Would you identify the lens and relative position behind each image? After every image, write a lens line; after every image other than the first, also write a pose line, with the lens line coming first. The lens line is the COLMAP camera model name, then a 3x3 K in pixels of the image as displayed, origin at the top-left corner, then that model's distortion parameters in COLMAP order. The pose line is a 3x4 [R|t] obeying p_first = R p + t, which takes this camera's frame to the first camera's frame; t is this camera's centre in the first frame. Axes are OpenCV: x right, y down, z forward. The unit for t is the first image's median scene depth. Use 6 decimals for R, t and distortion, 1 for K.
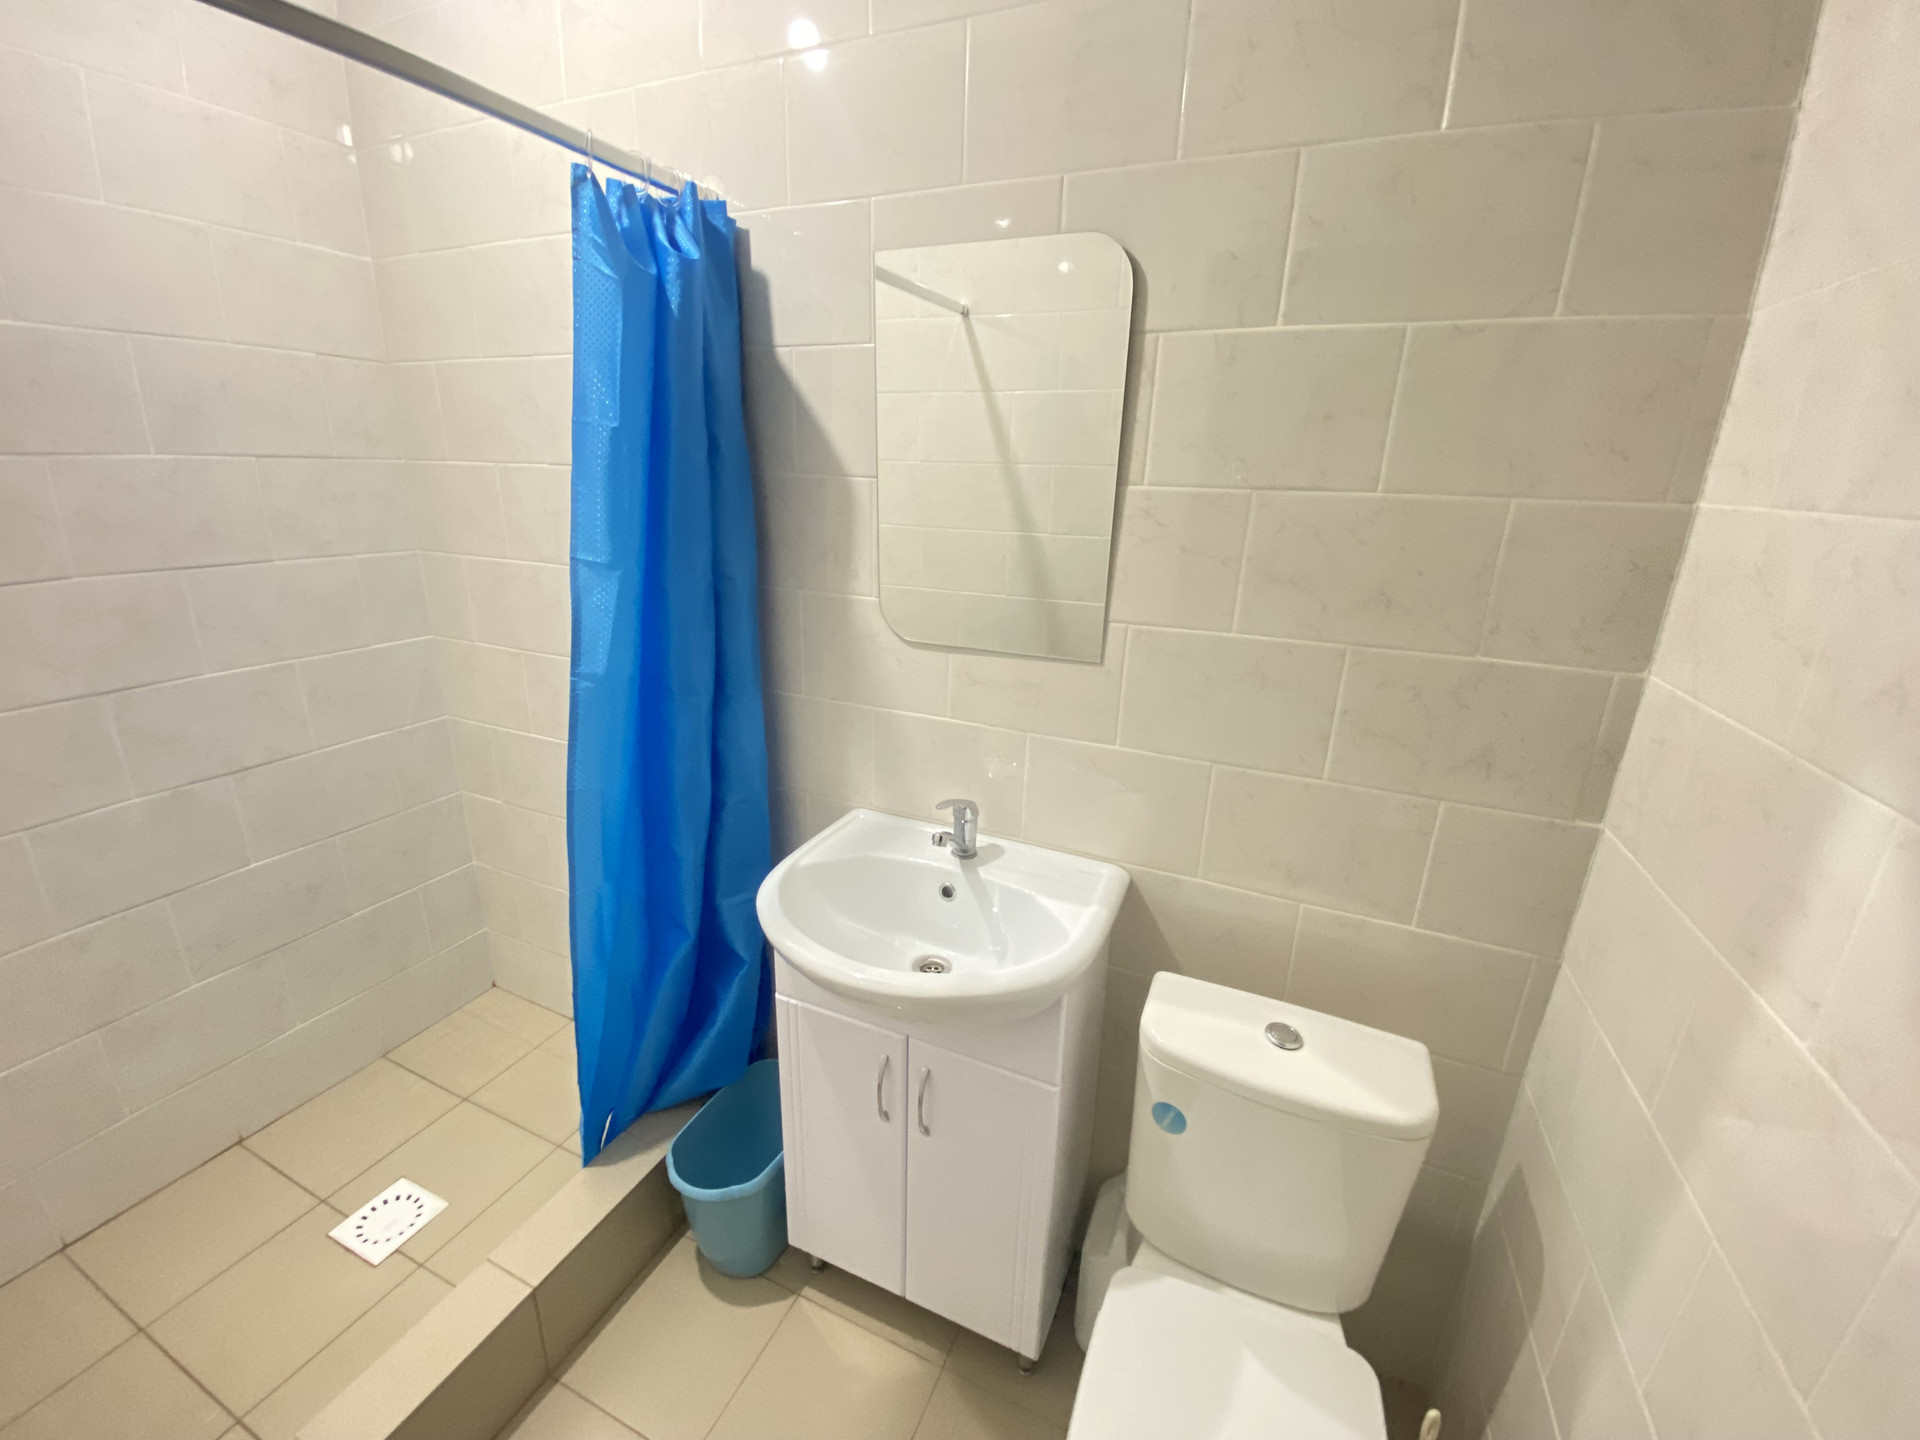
lens RADIAL K [[766.2, 0, 960.0], [0, 766.2, 720.0], [0, 0, 1]] dist [0.010029, -0.015556]
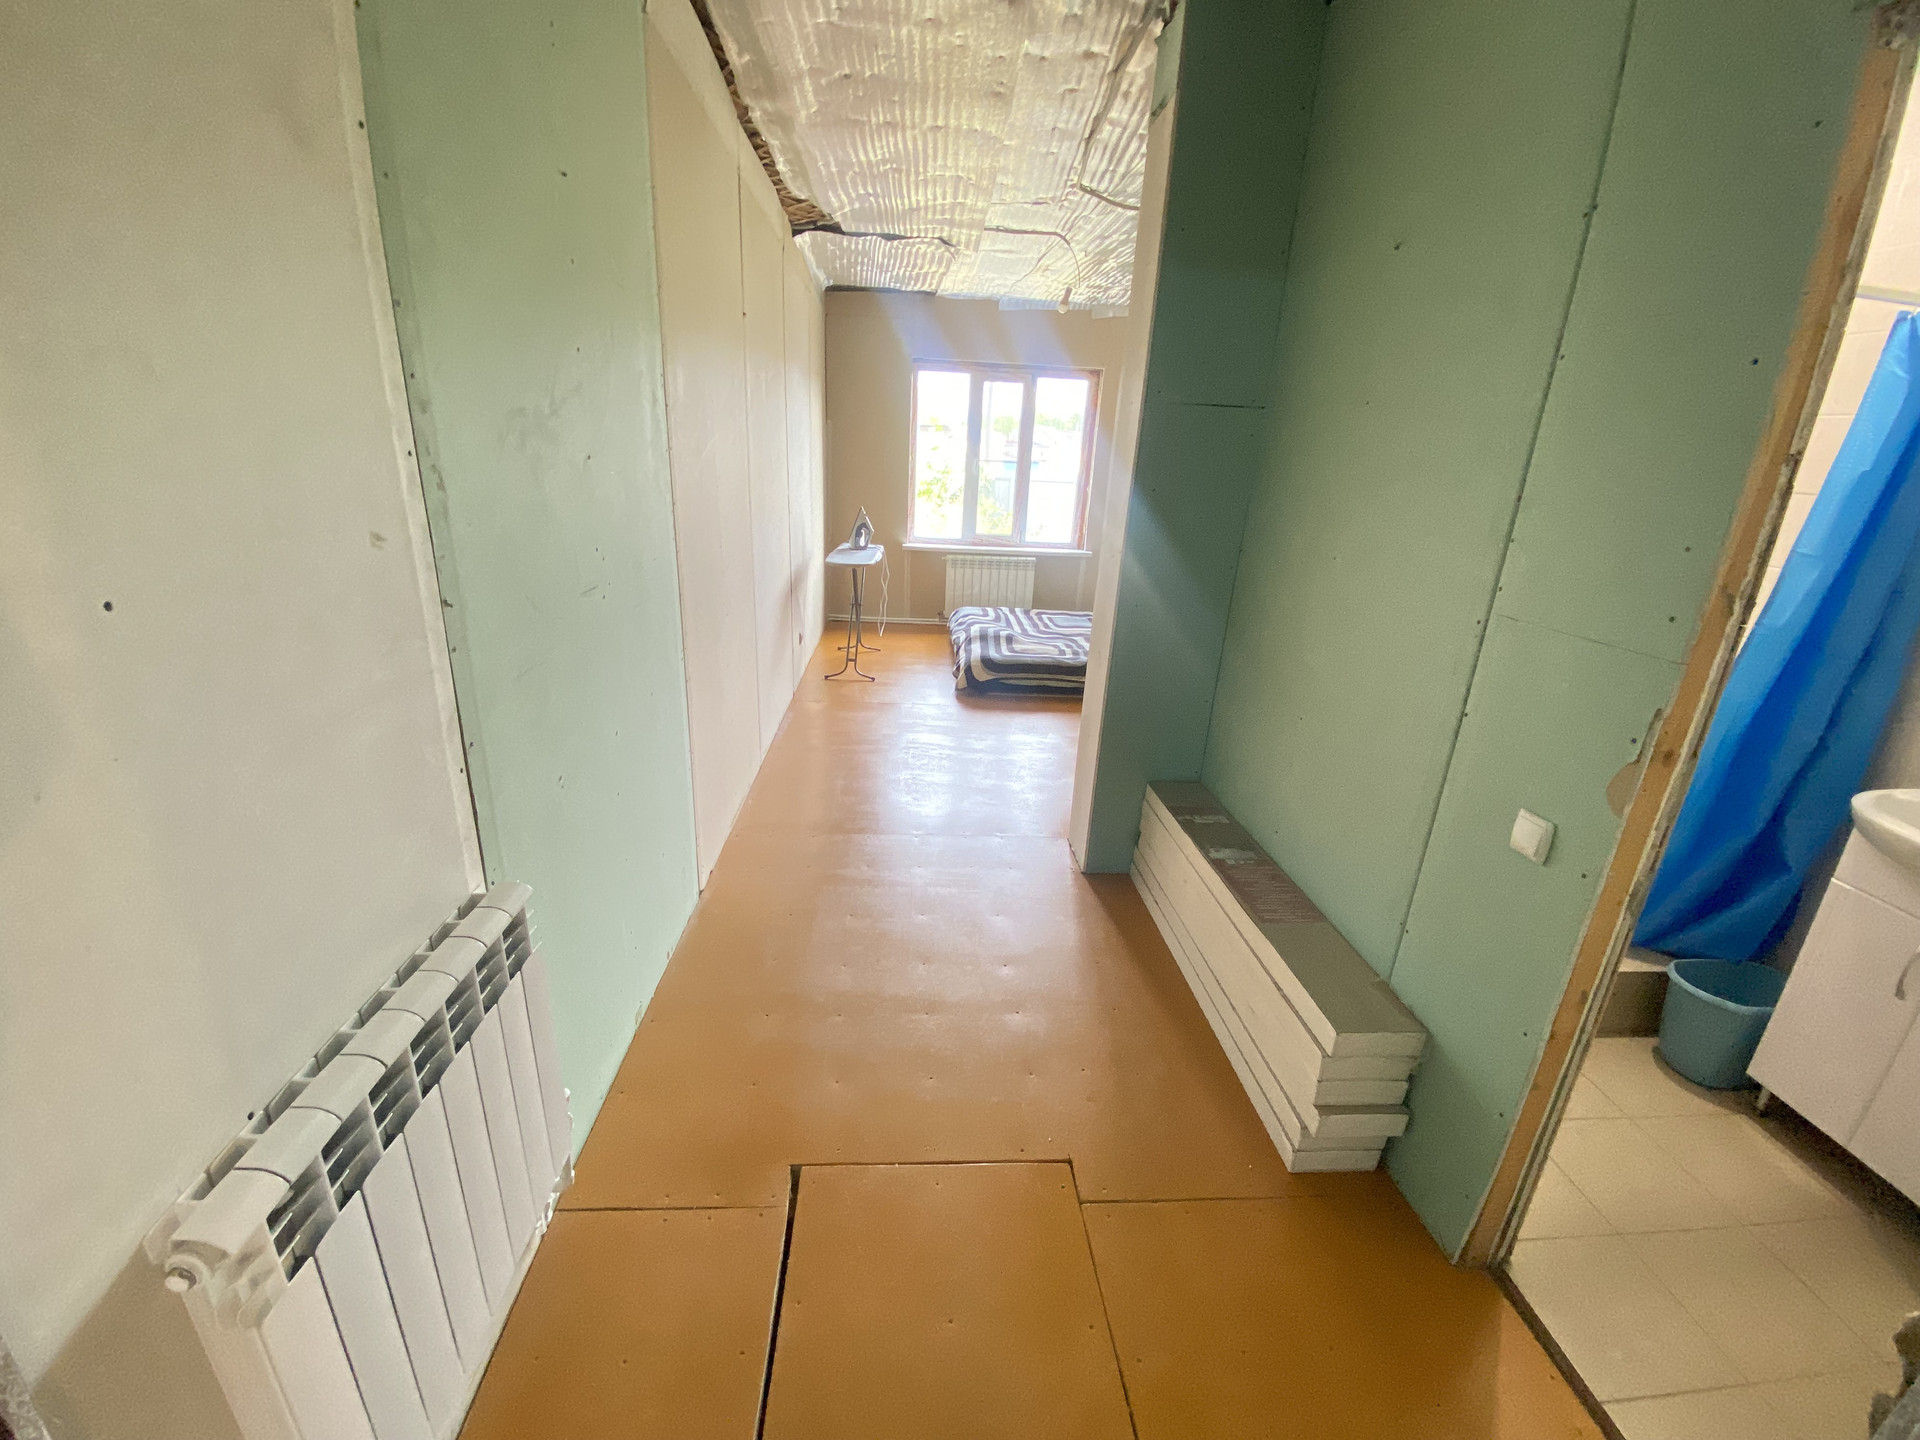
lens RADIAL K [[787.8, 0, 978.3], [0, 787.8, 749.2], [0, 0, 1]] dist [0.013516, -0.017286]
pose [[0.483762, 0.280167, -0.829145, 0.123037], [-0.289531, 0.945266, 0.150478, 0.395438], [0.825921, 0.167268, 0.538401, -1.122763]]
